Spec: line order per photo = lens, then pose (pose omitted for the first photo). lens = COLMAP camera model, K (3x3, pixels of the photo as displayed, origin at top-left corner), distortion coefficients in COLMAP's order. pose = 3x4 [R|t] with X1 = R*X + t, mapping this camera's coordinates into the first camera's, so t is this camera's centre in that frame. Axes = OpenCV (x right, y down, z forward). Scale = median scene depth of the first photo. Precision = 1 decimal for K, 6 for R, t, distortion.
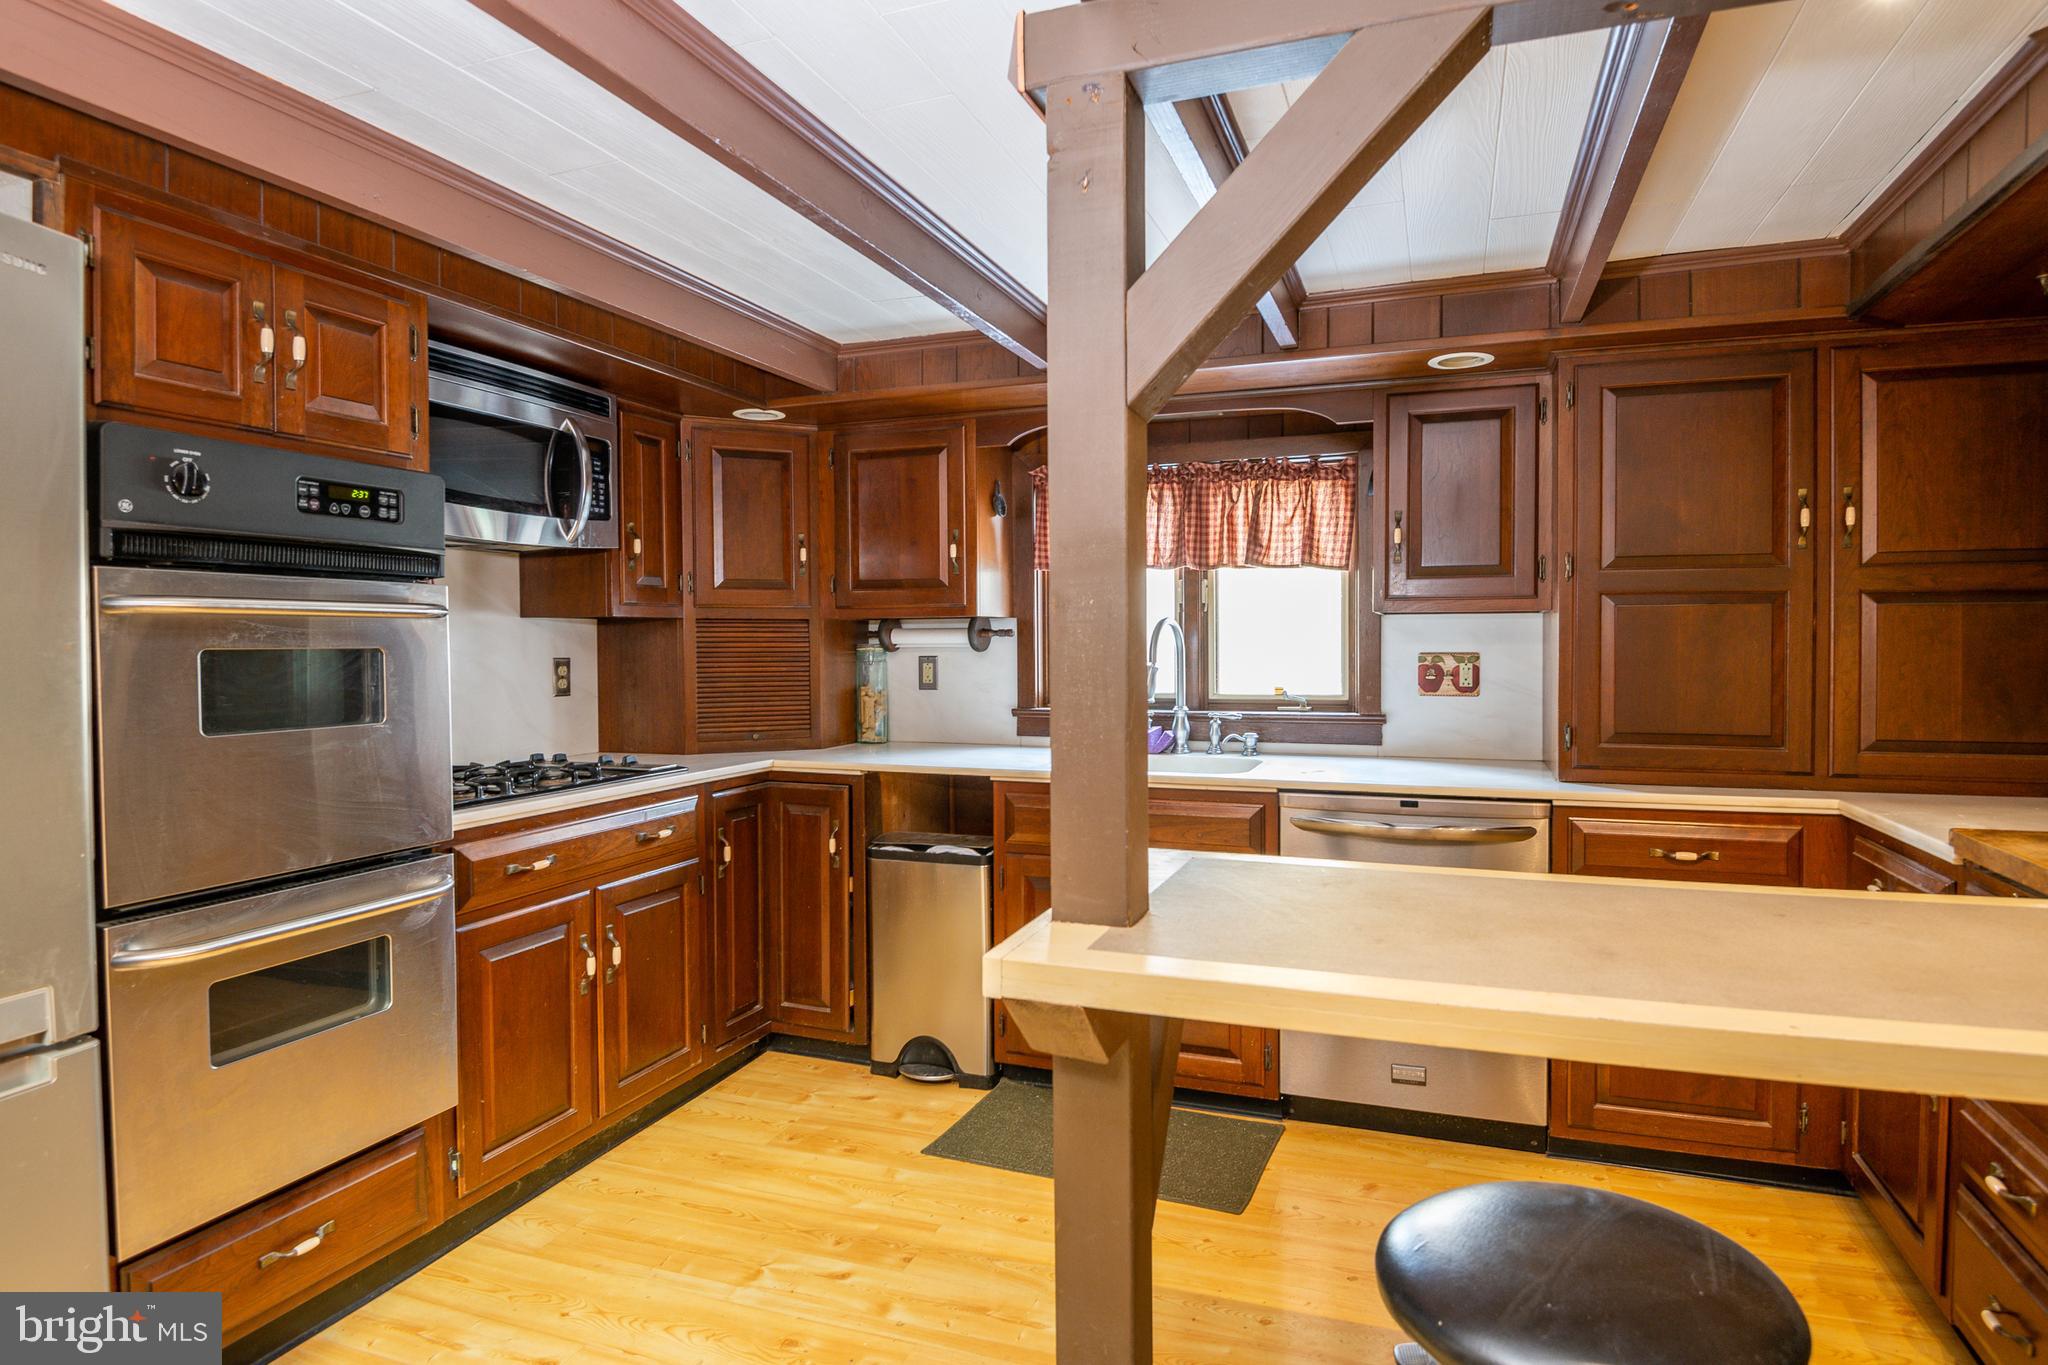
lens RADIAL K [[1148.2, 0, 1001.8], [0, 1148.2, 670.6], [0, 0, 1]] dist [-0.026602, -0.002542]
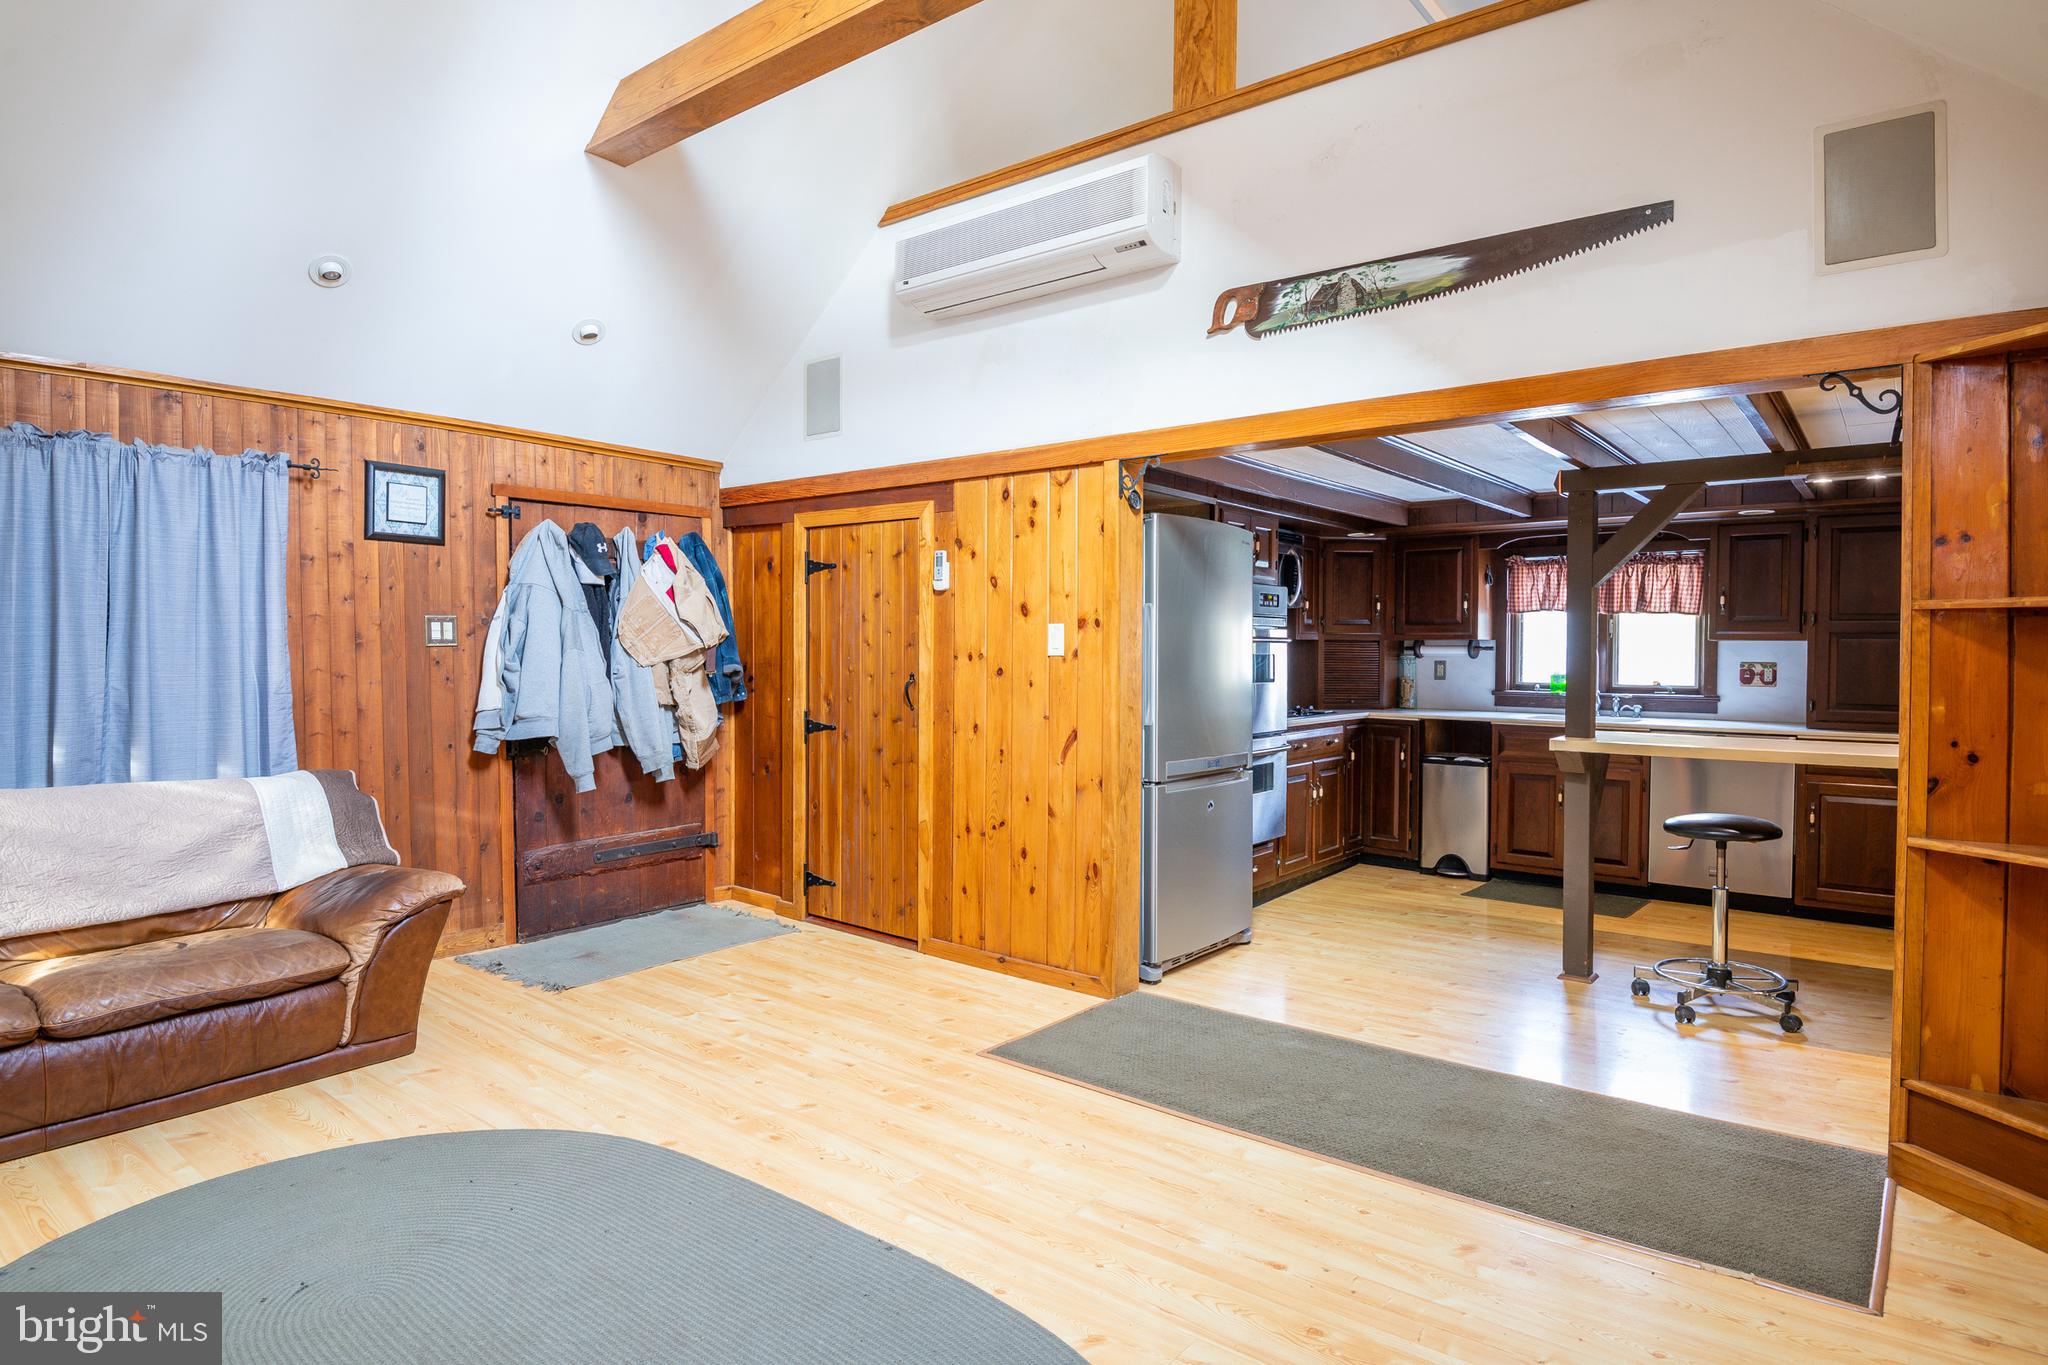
lens RADIAL K [[1148.2, 0, 1029.7], [0, 1148.2, 675.1], [0, 0, 1]] dist [-0.026602, -0.002542]
pose [[0.956978, 0.016024, -0.289718, -0.179567], [-0.016558, 0.999863, 0.000609, 0.021270], [0.289688, 0.004215, 0.957112, -0.993501]]
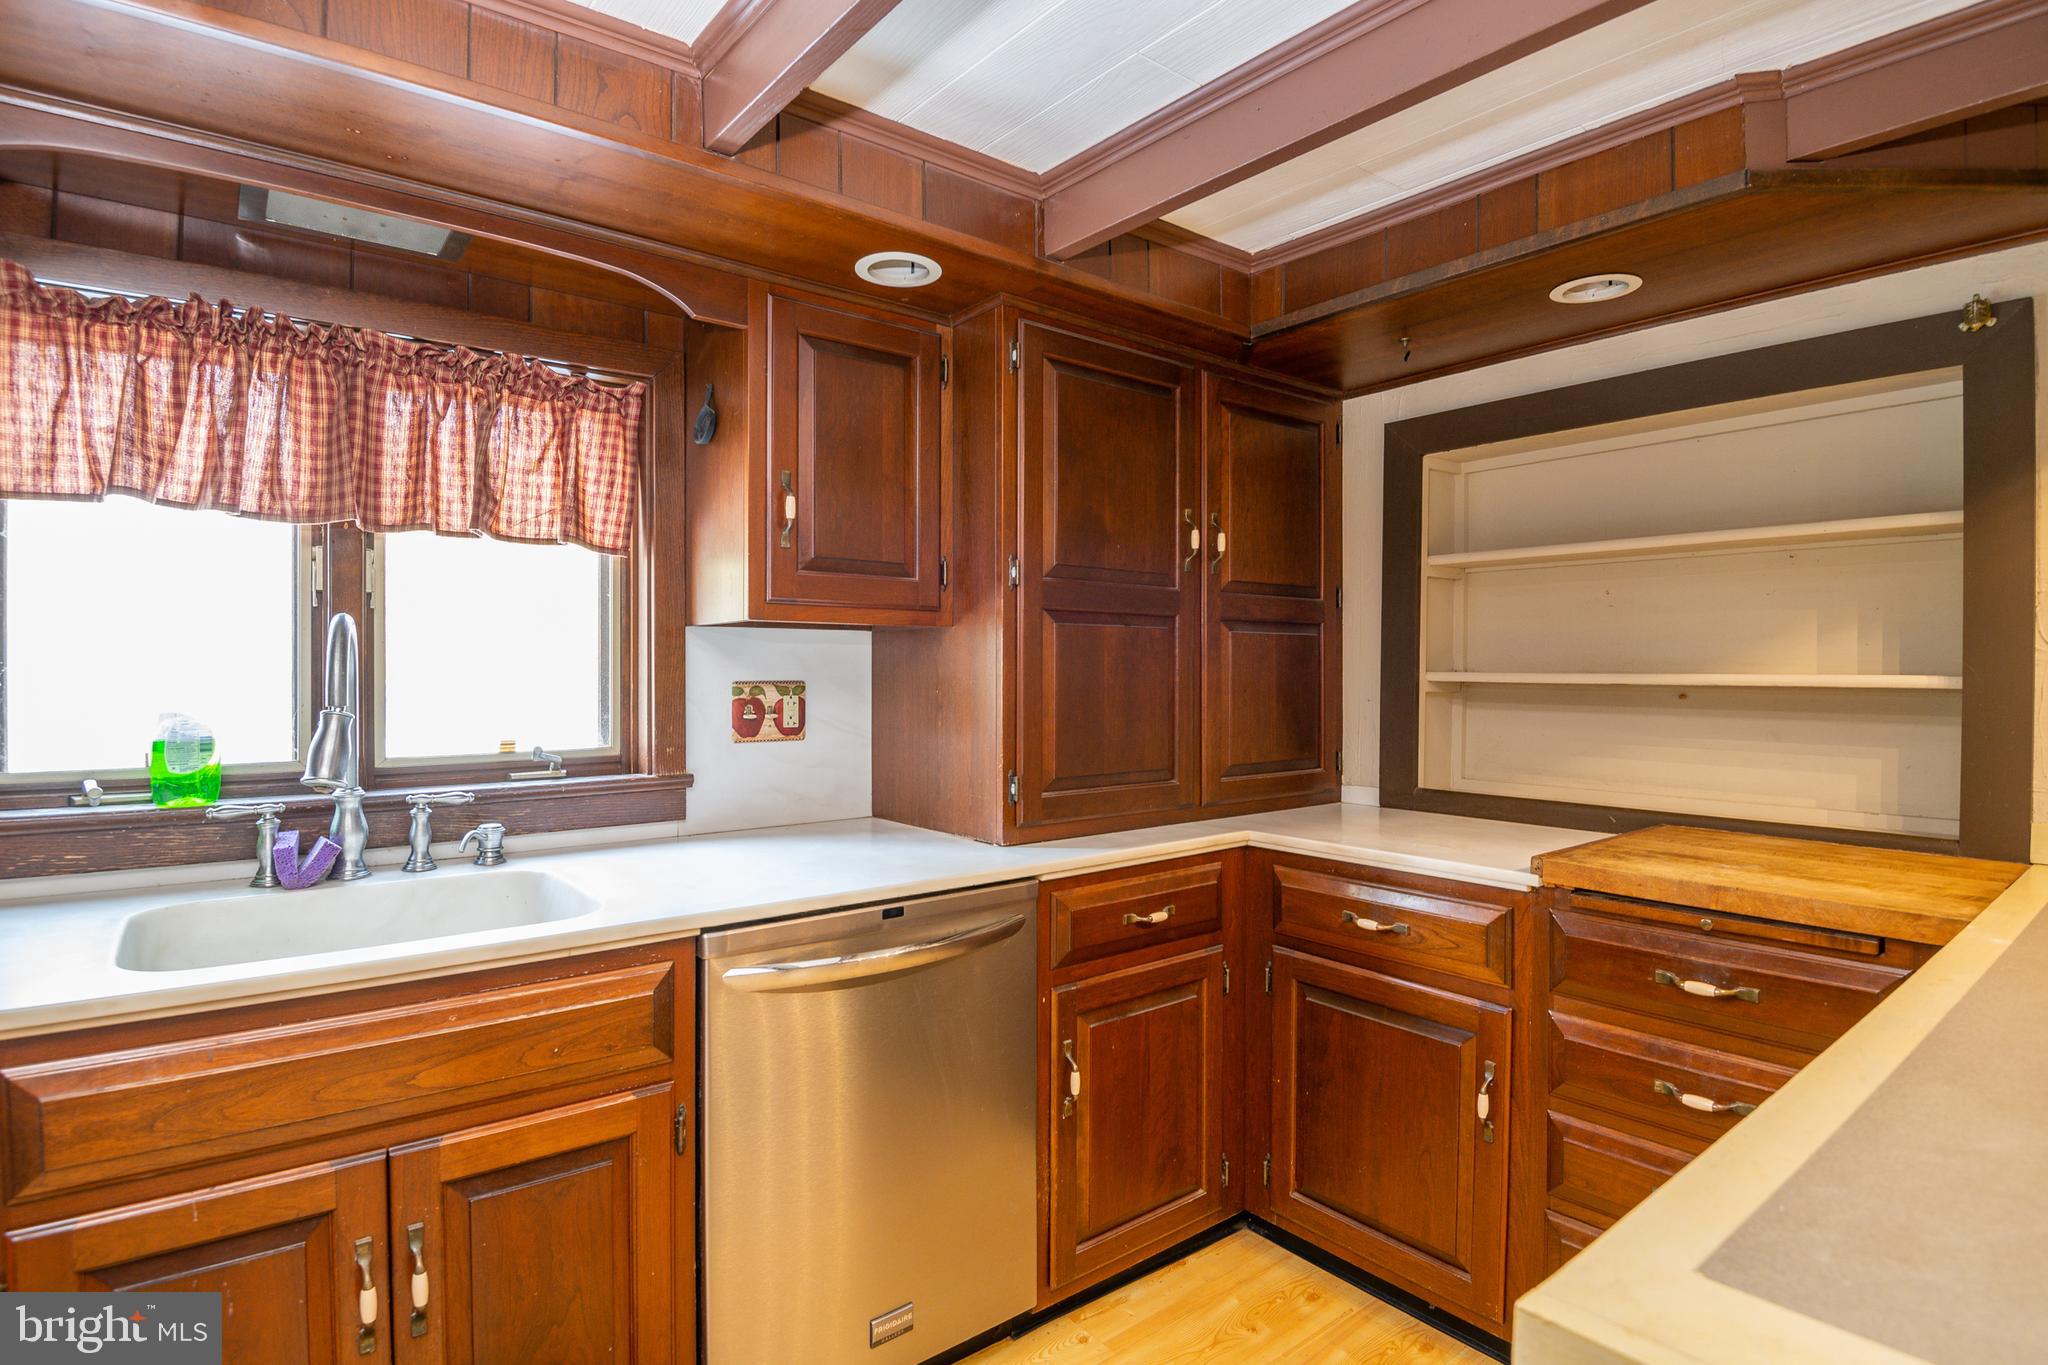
lens RADIAL K [[1063.3, 0, 1012.2], [0, 1063.3, 669.1], [0, 0, 1]] dist [-0.031064, -0.001251]
pose [[0.500659, 0.004673, 0.865632, -0.108190], [0.016010, 0.999764, -0.014657, -0.010642], [-0.865497, 0.021197, 0.500466, 0.508392]]
